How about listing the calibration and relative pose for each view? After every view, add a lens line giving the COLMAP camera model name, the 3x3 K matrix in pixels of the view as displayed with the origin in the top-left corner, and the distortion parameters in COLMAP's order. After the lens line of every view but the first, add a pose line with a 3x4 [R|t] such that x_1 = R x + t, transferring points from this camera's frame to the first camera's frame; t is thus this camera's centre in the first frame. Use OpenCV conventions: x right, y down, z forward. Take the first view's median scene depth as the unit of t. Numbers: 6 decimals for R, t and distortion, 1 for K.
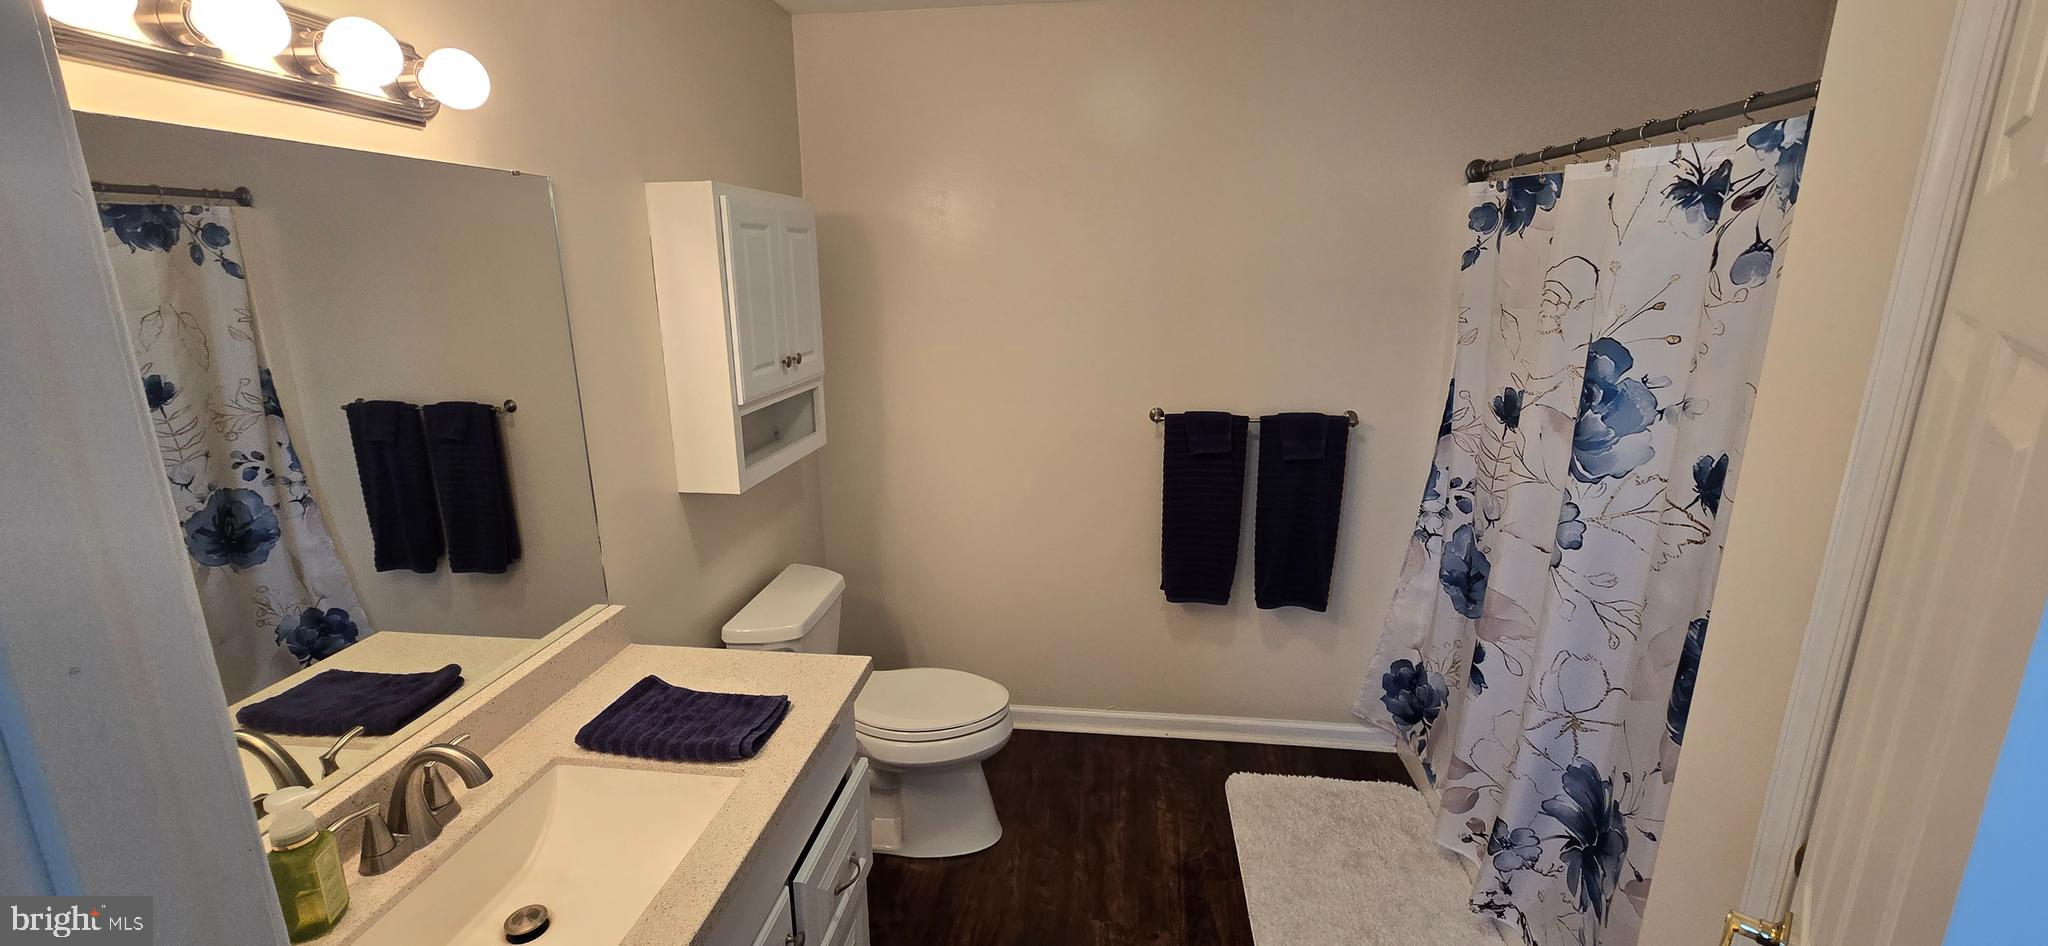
lens RADIAL K [[846.2, 0, 1018.0], [0, 846.2, 480.2], [0, 0, 1]] dist [-0.001199, 0.000442]
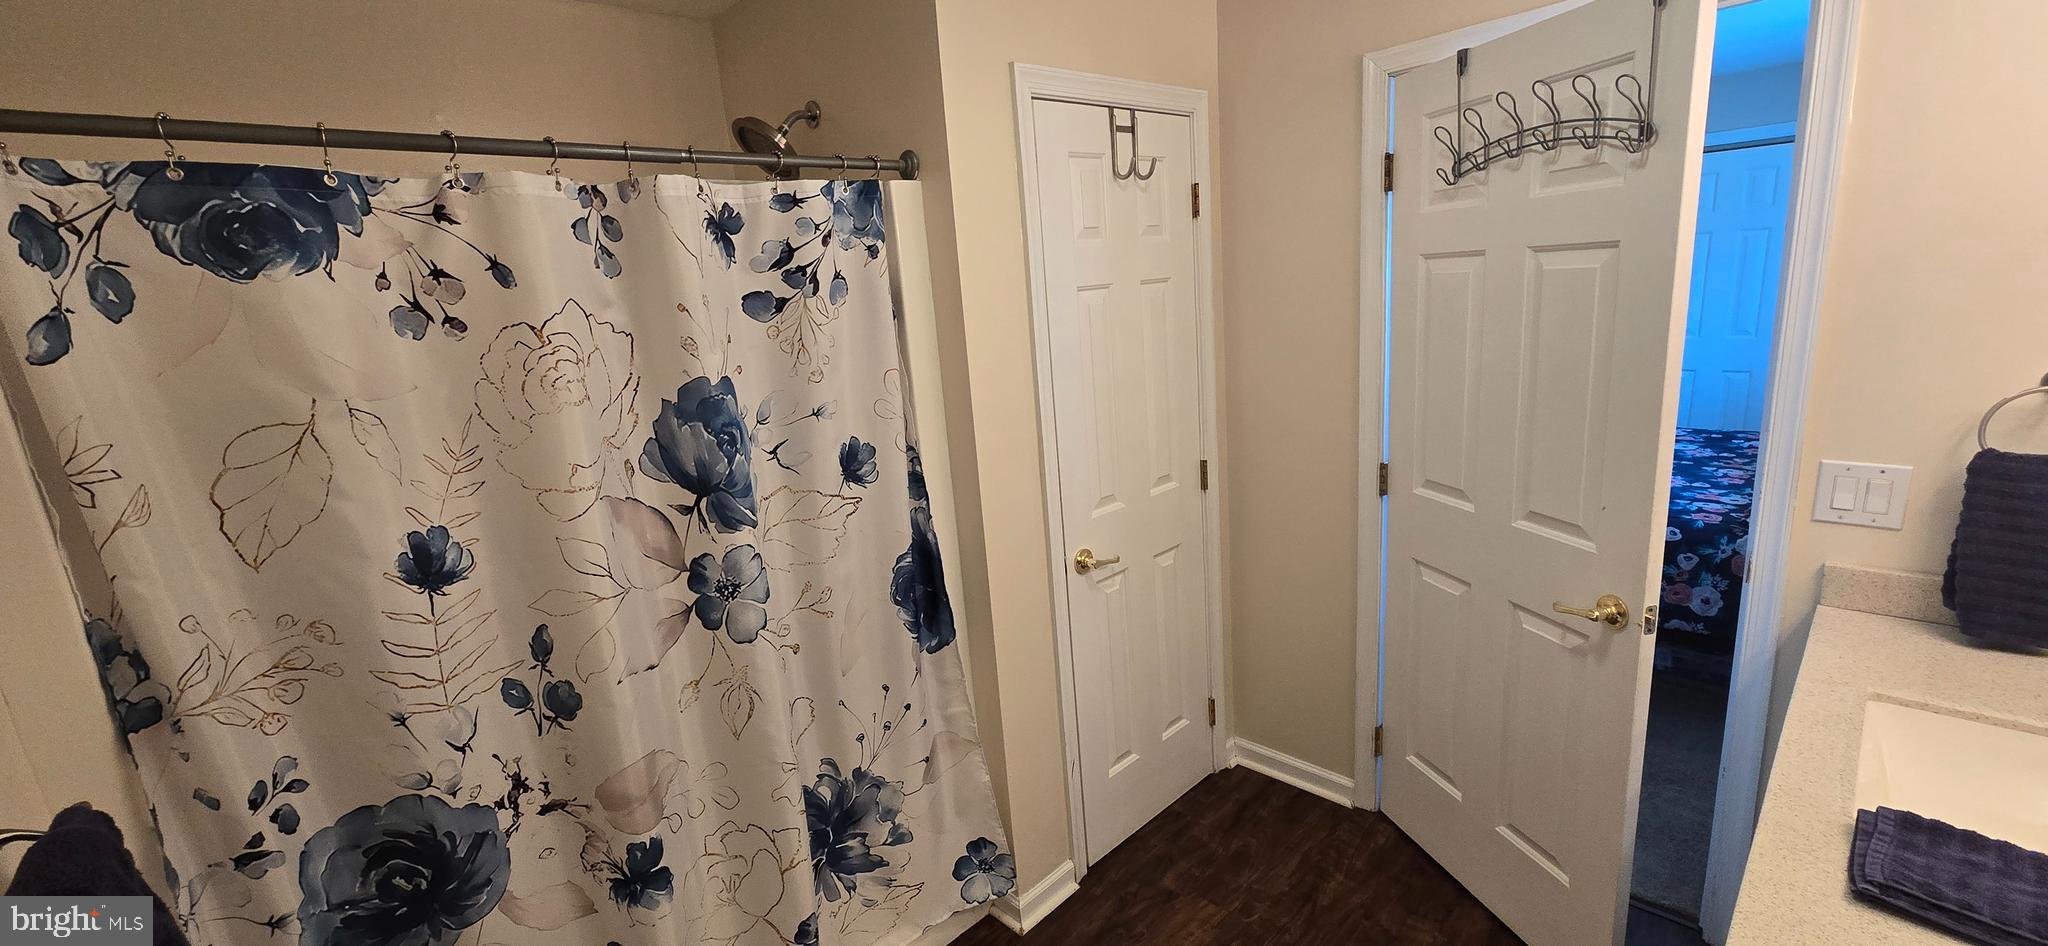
lens RADIAL K [[846.2, 0, 1018.0], [0, 846.2, 480.2], [0, 0, 1]] dist [-0.001199, 0.000442]
pose [[-0.772167, -0.074728, 0.631010, -0.152993], [0.239250, 0.885787, 0.397670, -0.379572], [-0.588657, 0.458037, -0.666097, 1.561361]]
